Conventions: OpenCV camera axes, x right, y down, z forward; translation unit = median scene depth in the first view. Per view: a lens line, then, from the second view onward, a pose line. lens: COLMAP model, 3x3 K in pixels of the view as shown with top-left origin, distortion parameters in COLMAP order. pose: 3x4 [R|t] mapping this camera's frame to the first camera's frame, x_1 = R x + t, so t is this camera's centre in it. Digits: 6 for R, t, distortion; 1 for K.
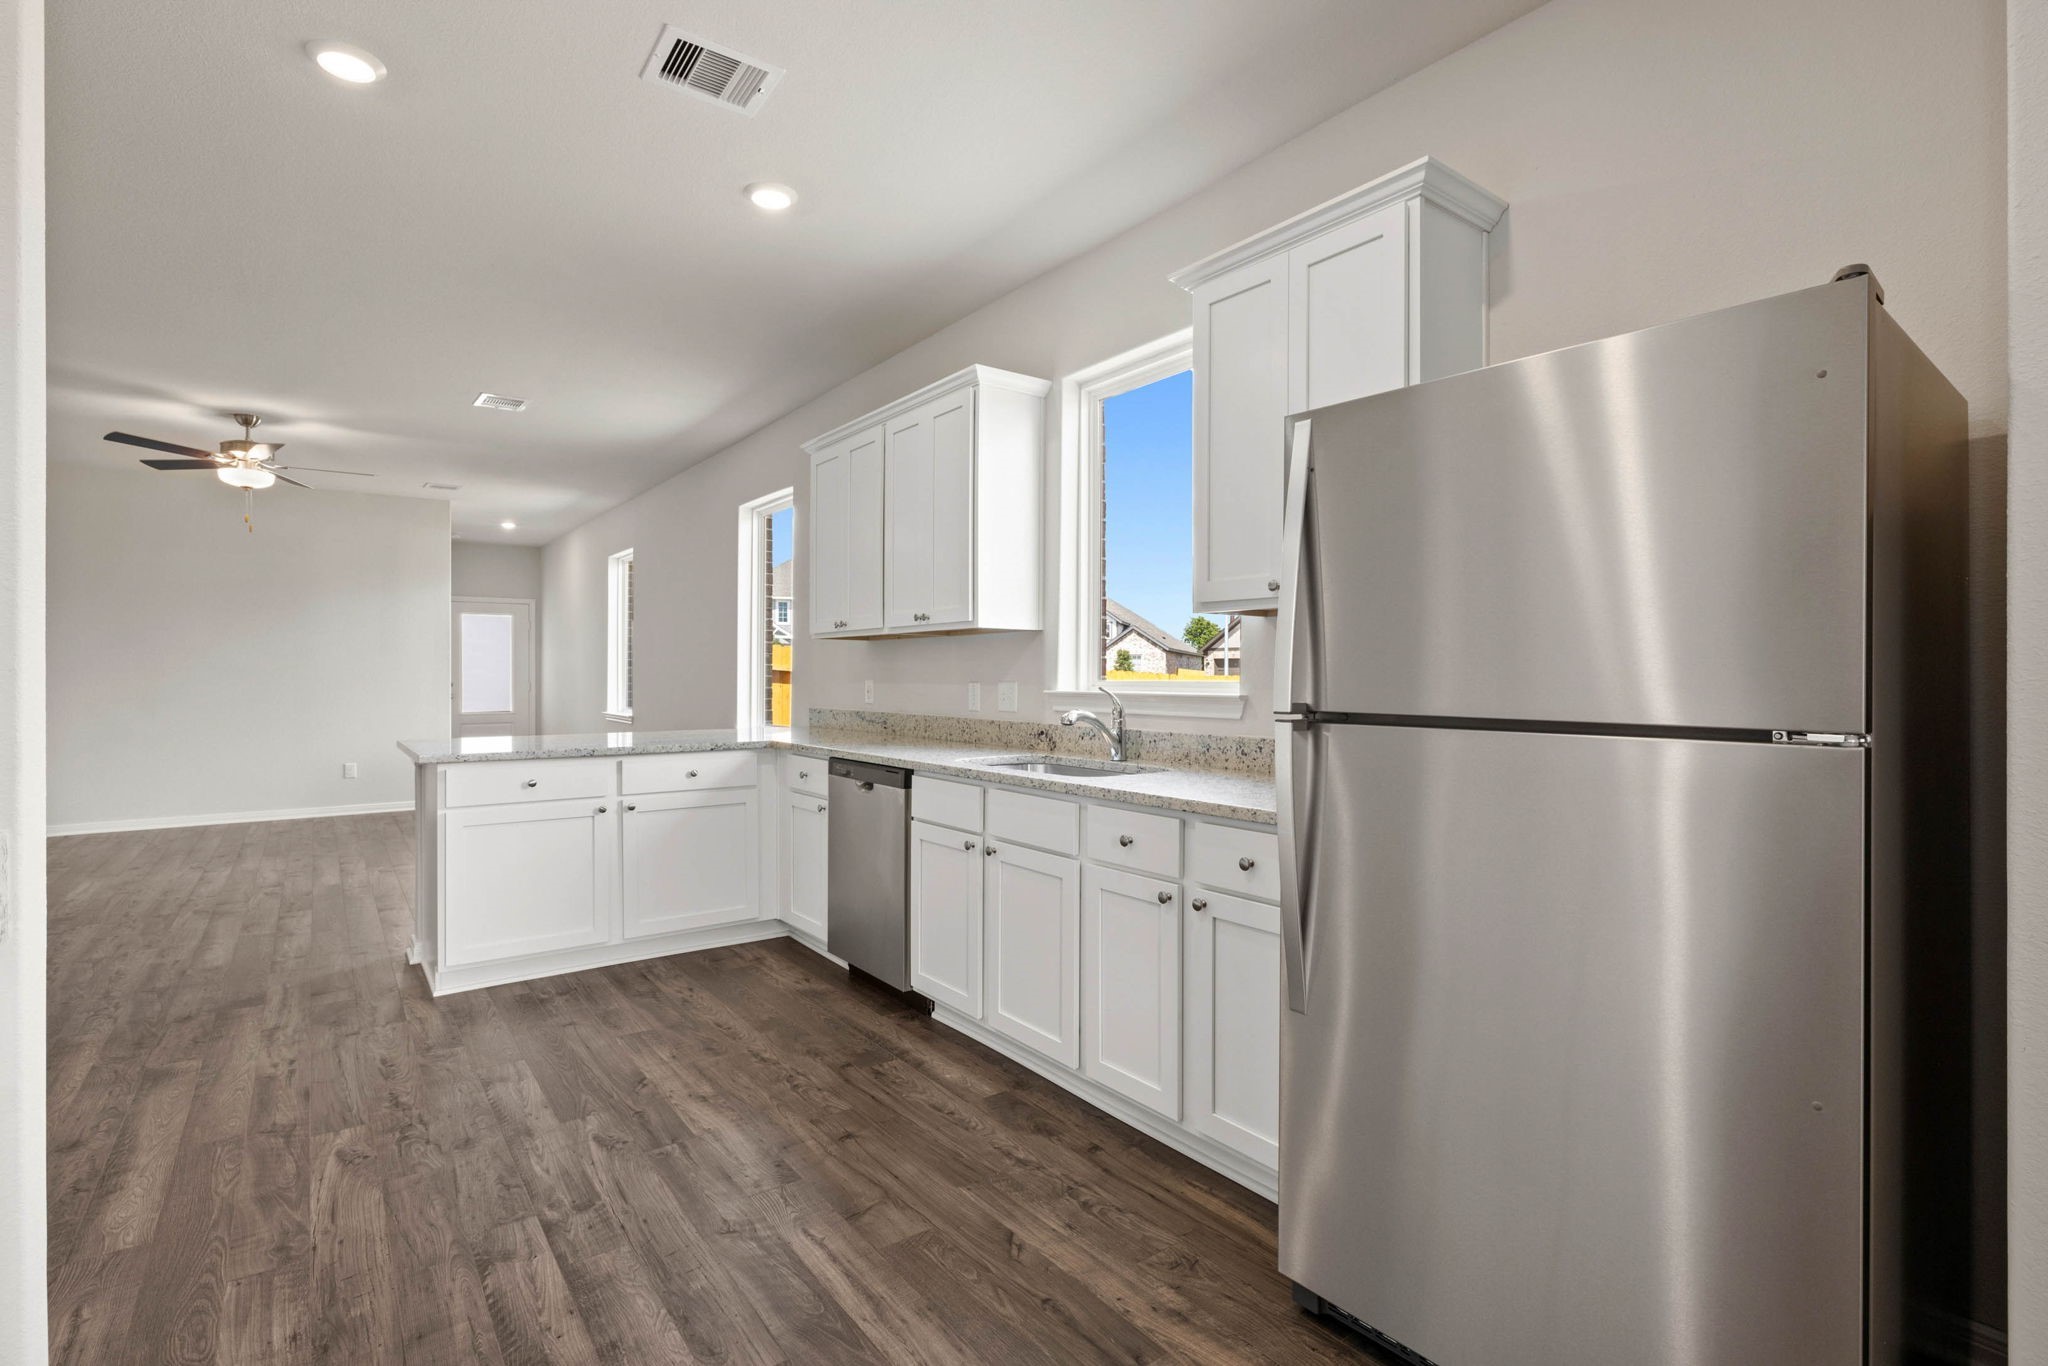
lens RADIAL K [[959.2, 0, 1026.3], [0, 959.2, 676.2], [0, 0, 1]] dist [-0.008417, 0.002538]
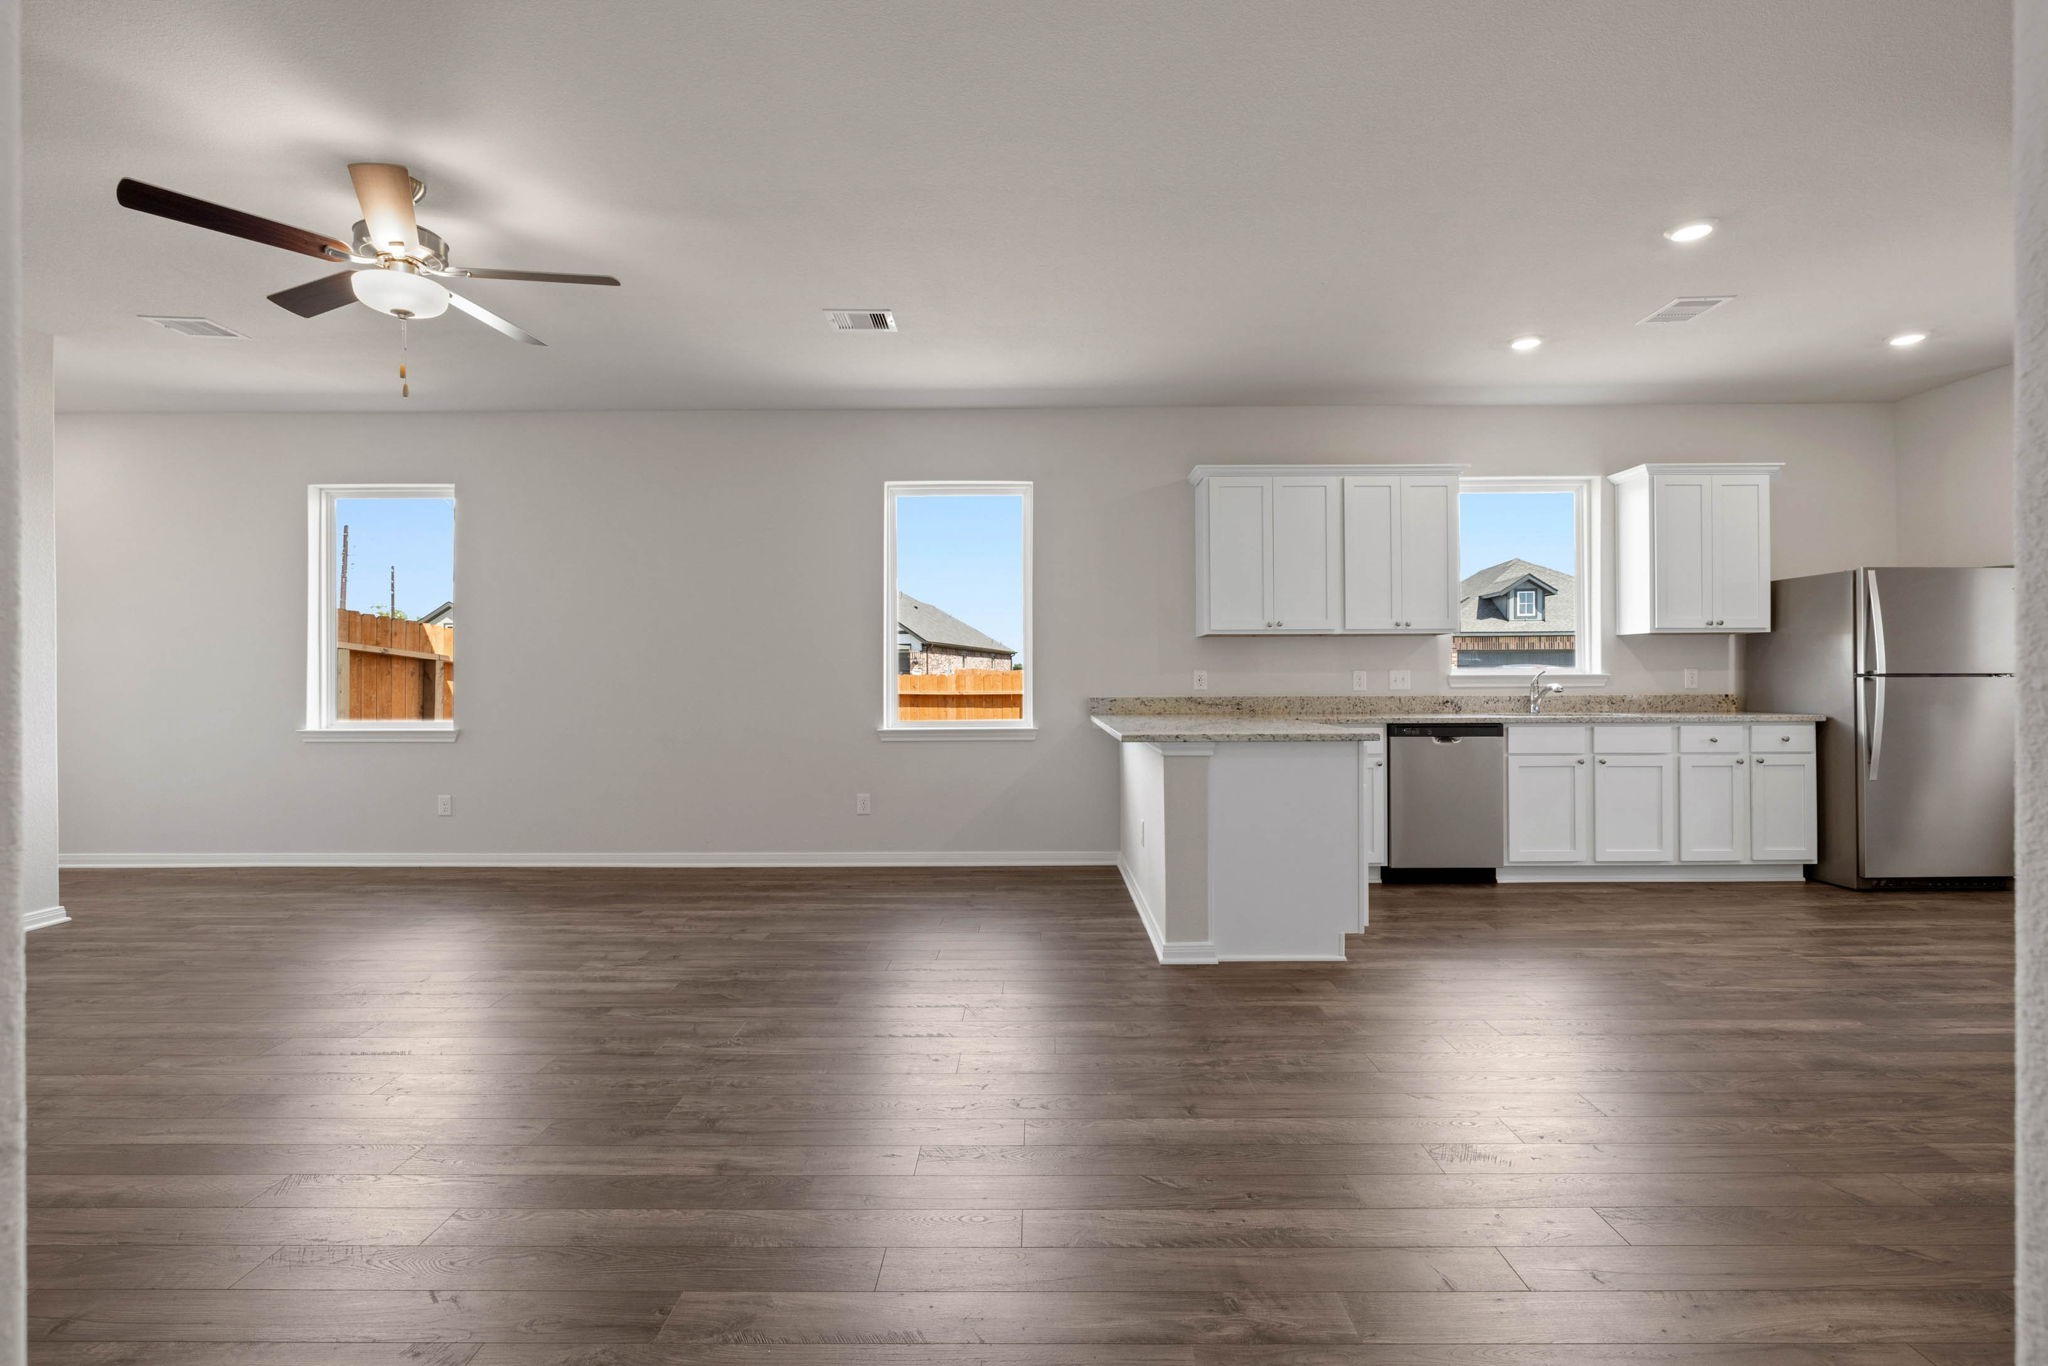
lens RADIAL K [[930.9, 0, 1031.3], [0, 930.9, 675.1], [0, 0, 1]] dist [-0.004269, 0.001279]
pose [[0.601877, -0.000646, 0.798588, -1.799624], [0.005940, 0.999976, -0.003667, 0.019537], [-0.798567, 0.006951, 0.601866, 0.708404]]
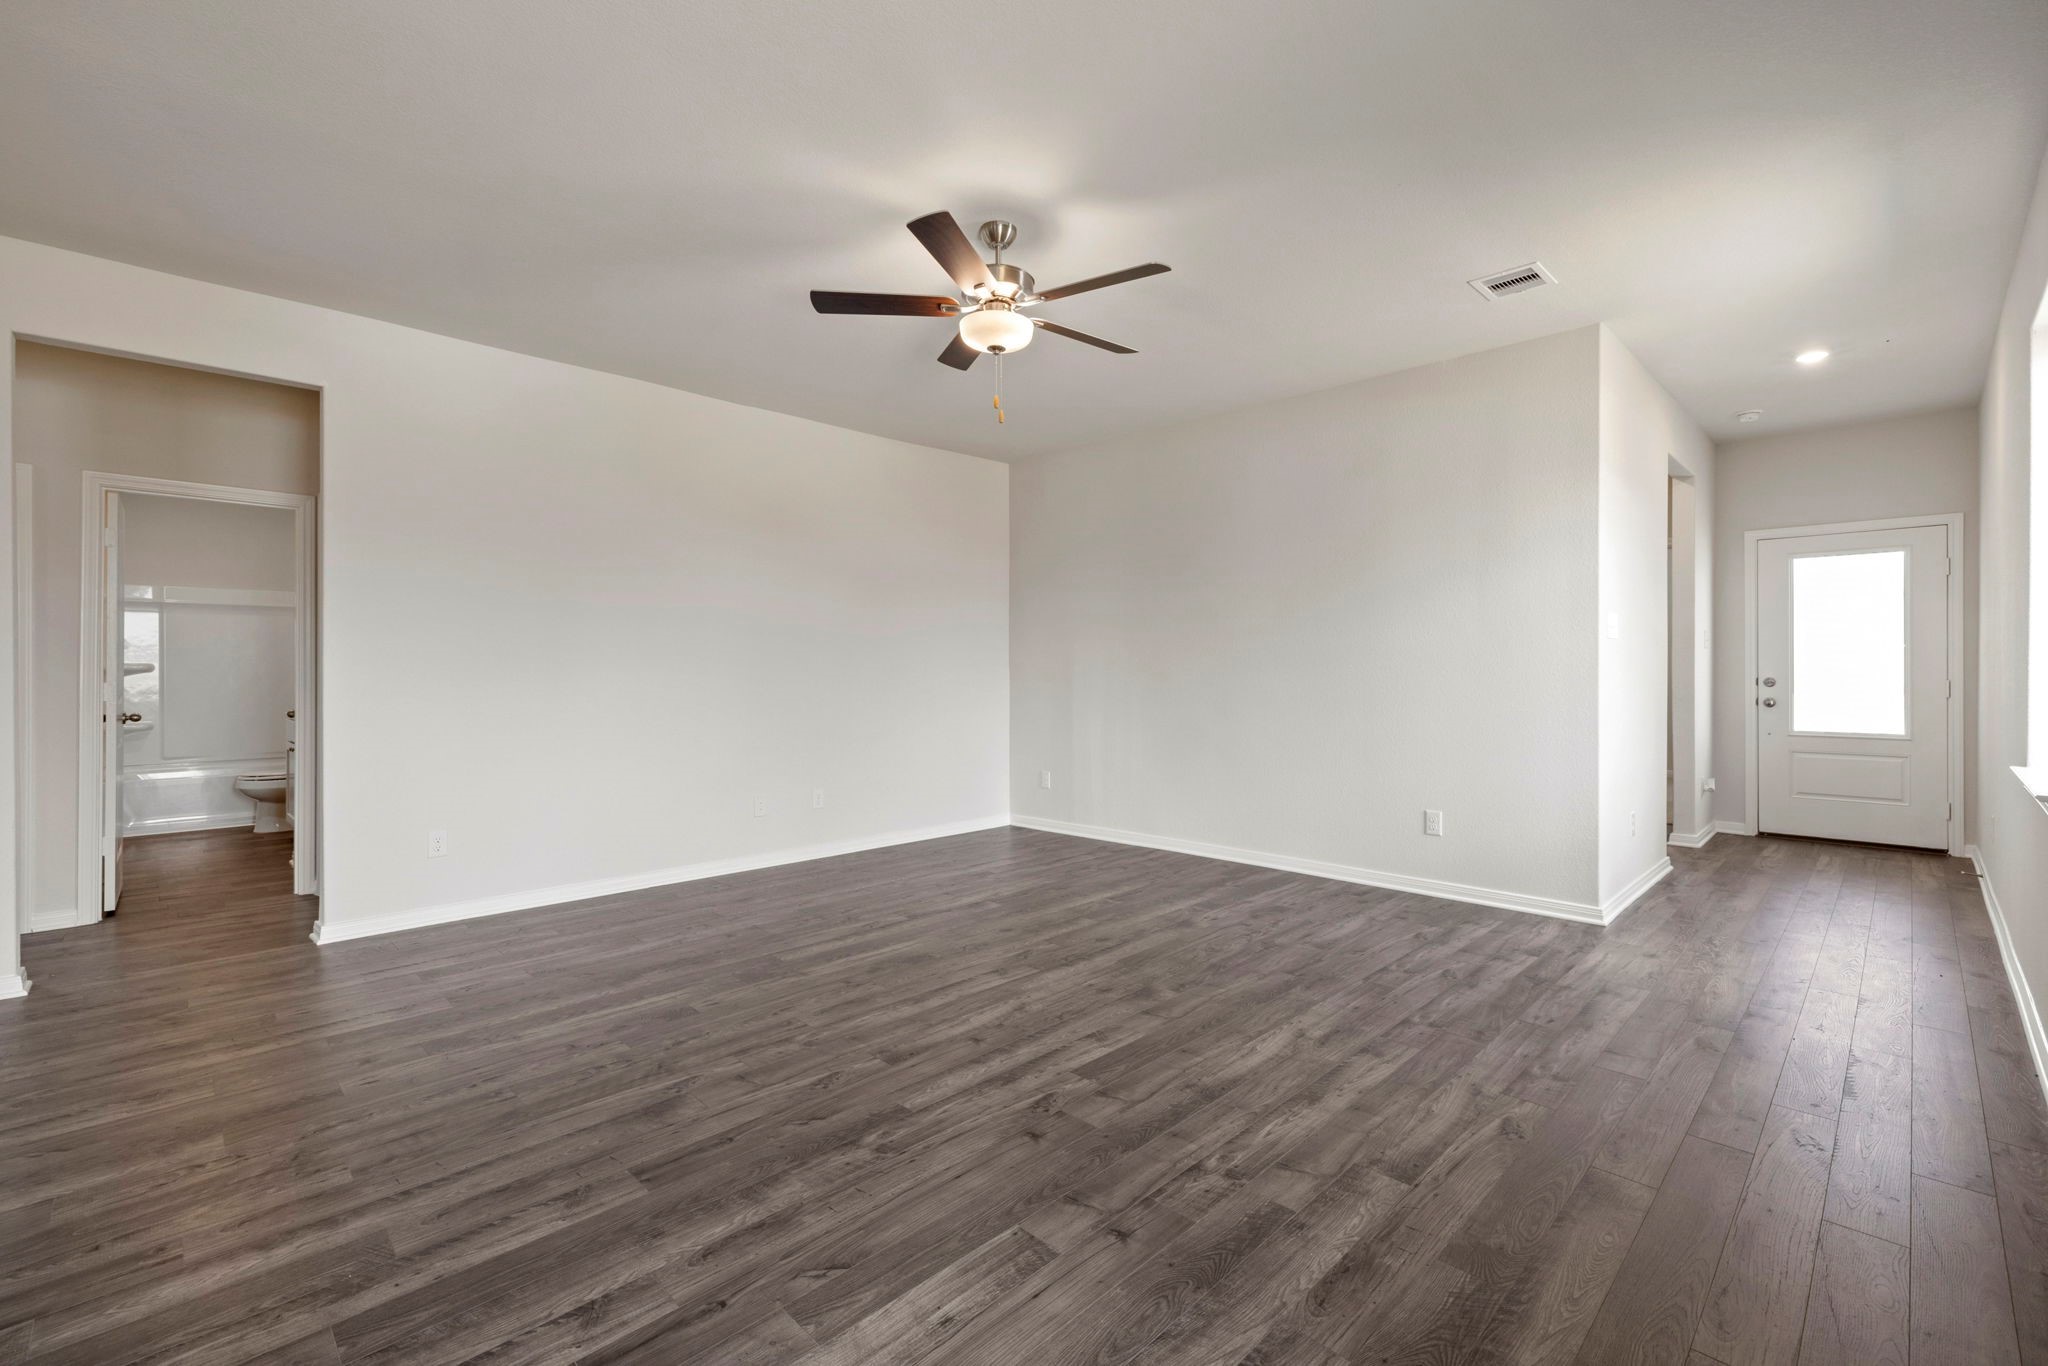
lens RADIAL K [[889.6, 0, 1031.1], [0, 889.6, 653.4], [0, 0, 1]] dist [0.002602, 0.000897]
pose [[0.145417, -0.016036, -0.989241, -0.460622], [-0.000260, 0.999868, -0.016246, 0.001933], [0.989370, 0.002619, 0.145393, 1.654435]]
